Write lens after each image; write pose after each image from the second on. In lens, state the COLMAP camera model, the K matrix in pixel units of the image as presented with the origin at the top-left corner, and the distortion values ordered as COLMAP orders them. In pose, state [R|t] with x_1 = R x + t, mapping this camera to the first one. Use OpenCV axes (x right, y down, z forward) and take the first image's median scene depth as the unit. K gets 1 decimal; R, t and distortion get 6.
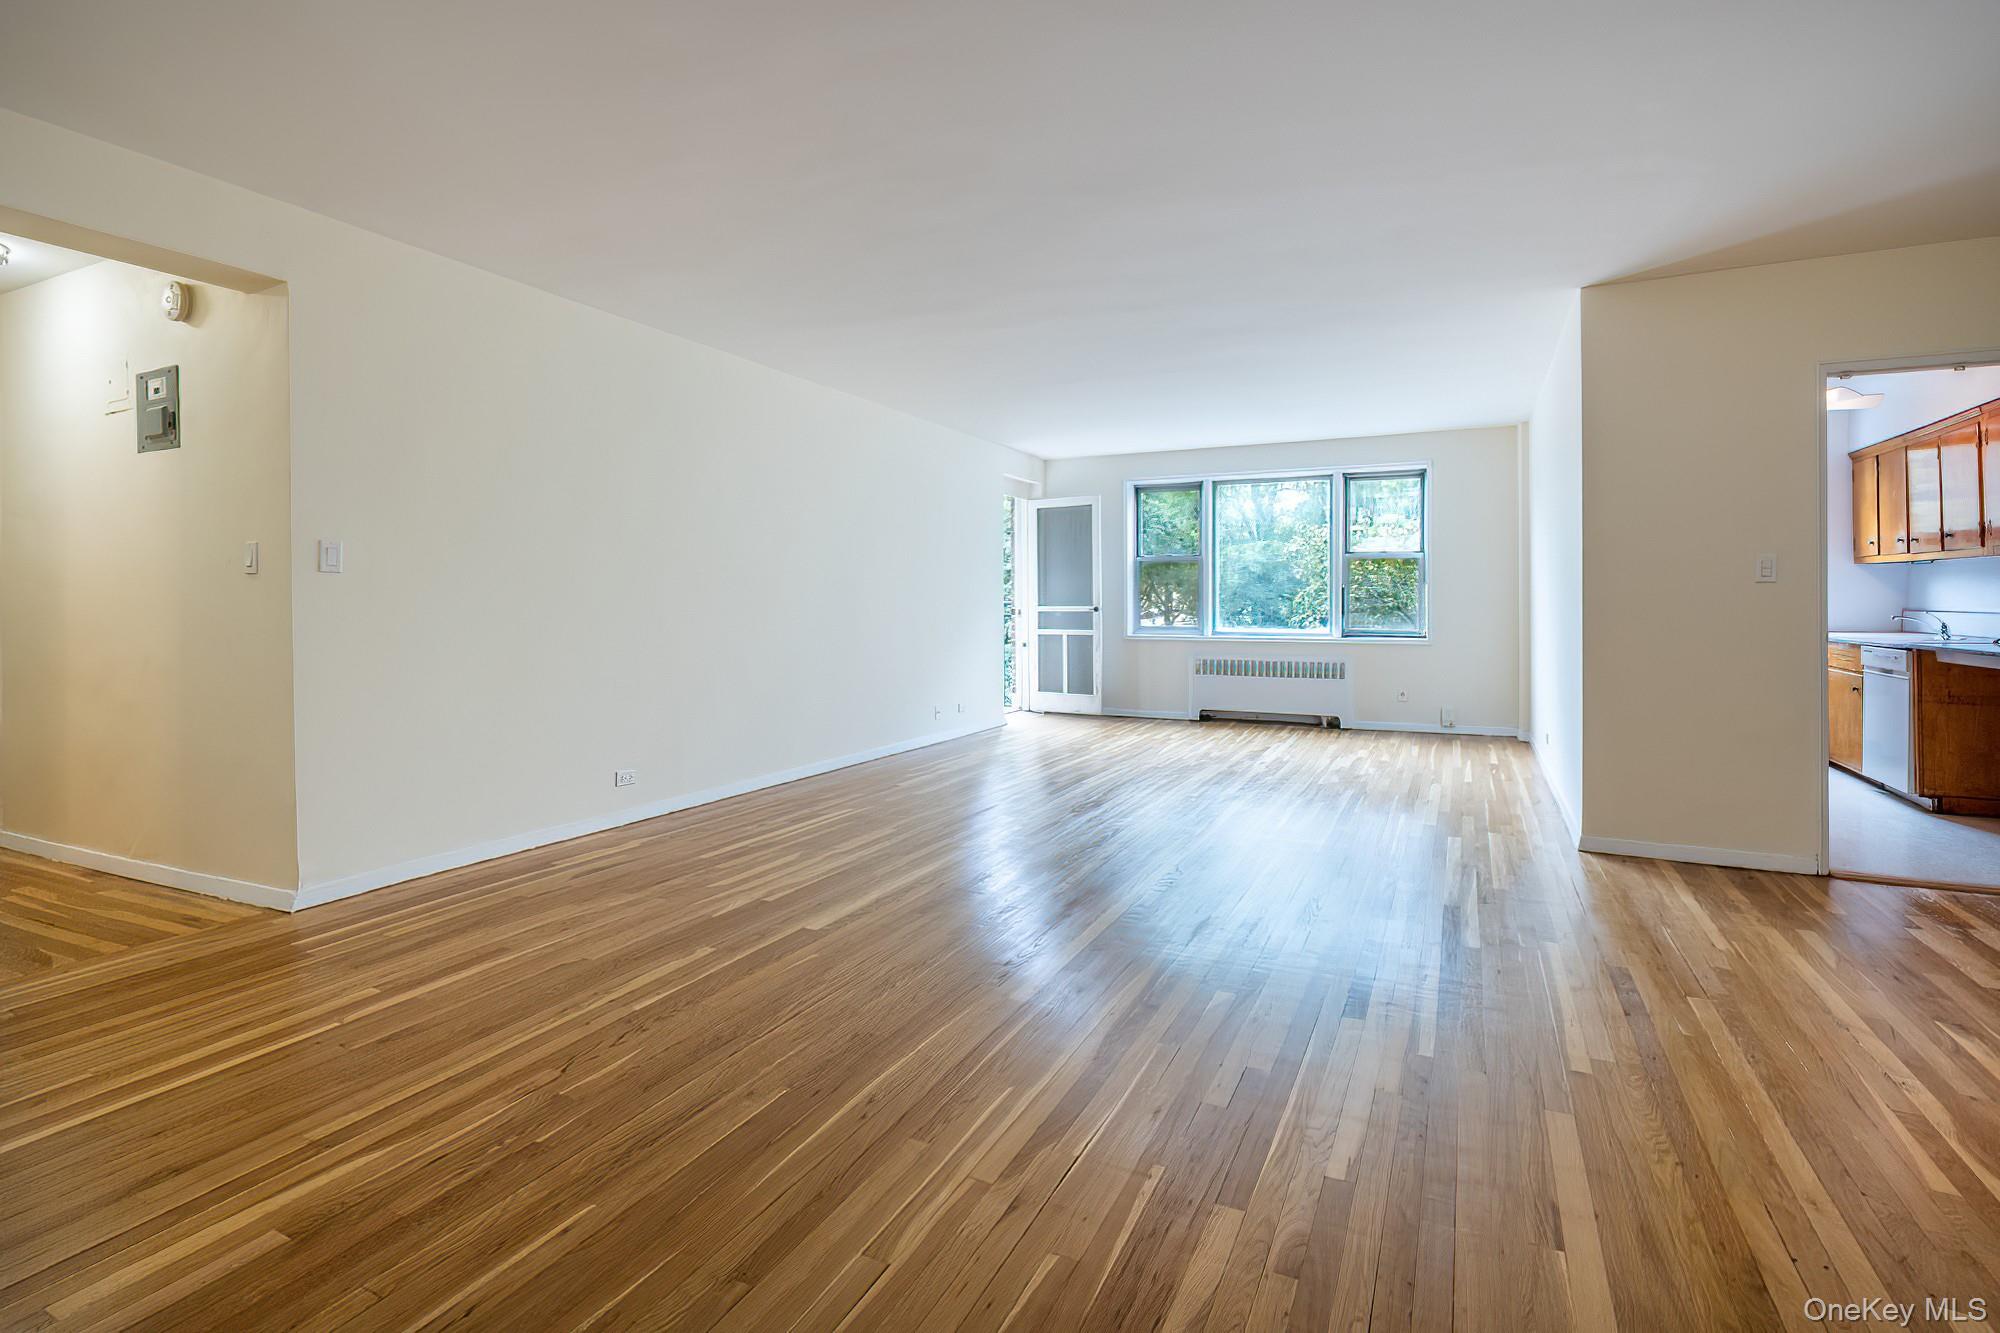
lens RADIAL K [[901.6, 0, 1052.6], [0, 901.6, 608.5], [0, 0, 1]] dist [-0.000337, 0.000124]
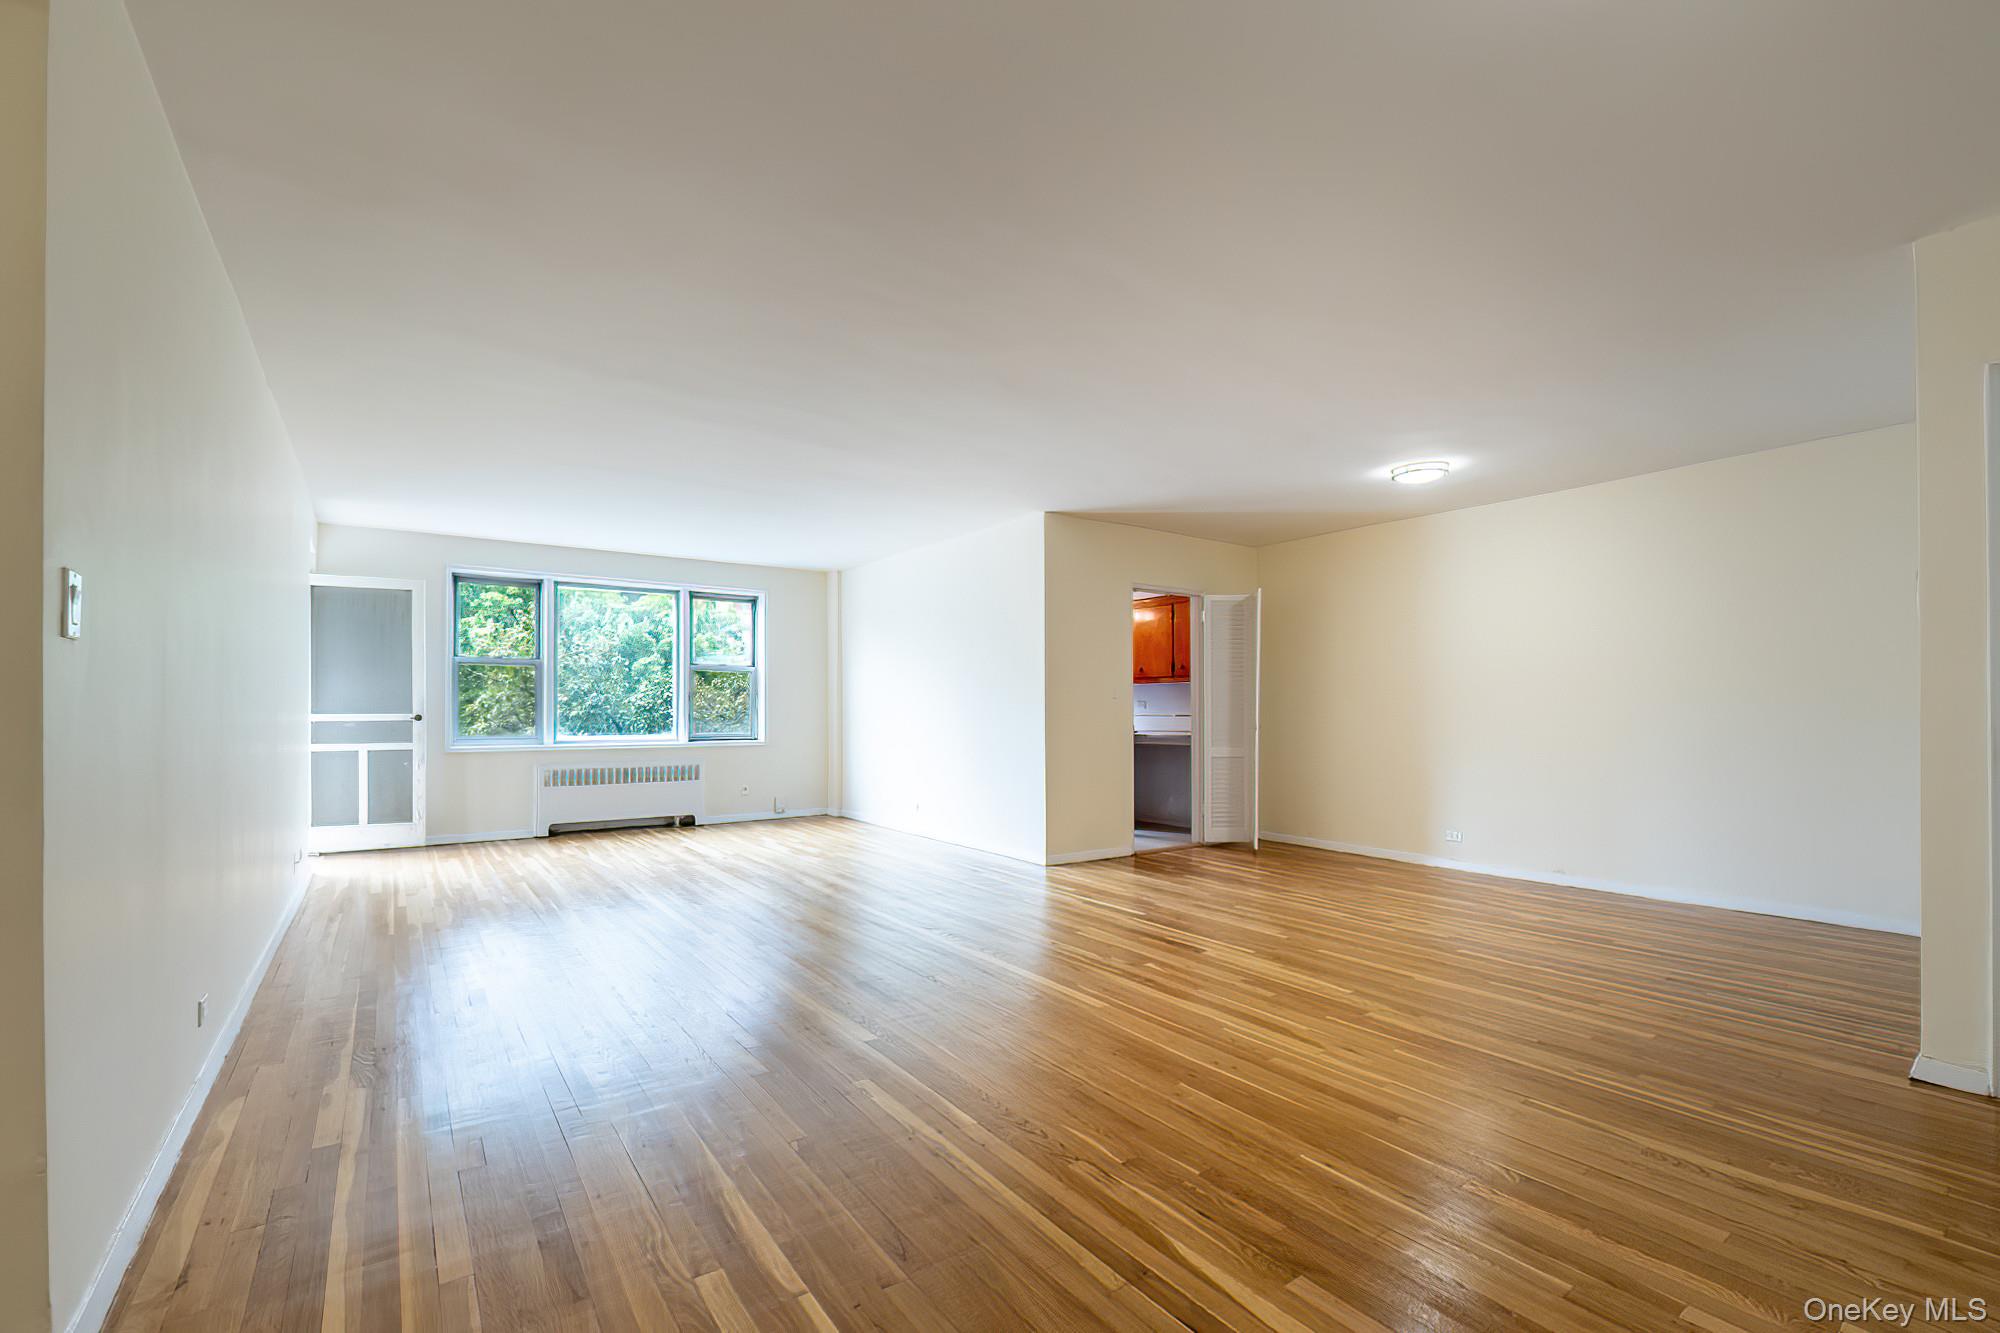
lens RADIAL K [[860.1, 0, 999.4], [0, 860.1, 708.7], [0, 0, 1]] dist [-0.001385, -0.000068]
pose [[0.503177, 0.002143, 0.864181, -0.384802], [0.005125, 0.999972, -0.005464, -0.000348], [-0.864168, 0.007178, 0.503152, 0.153331]]
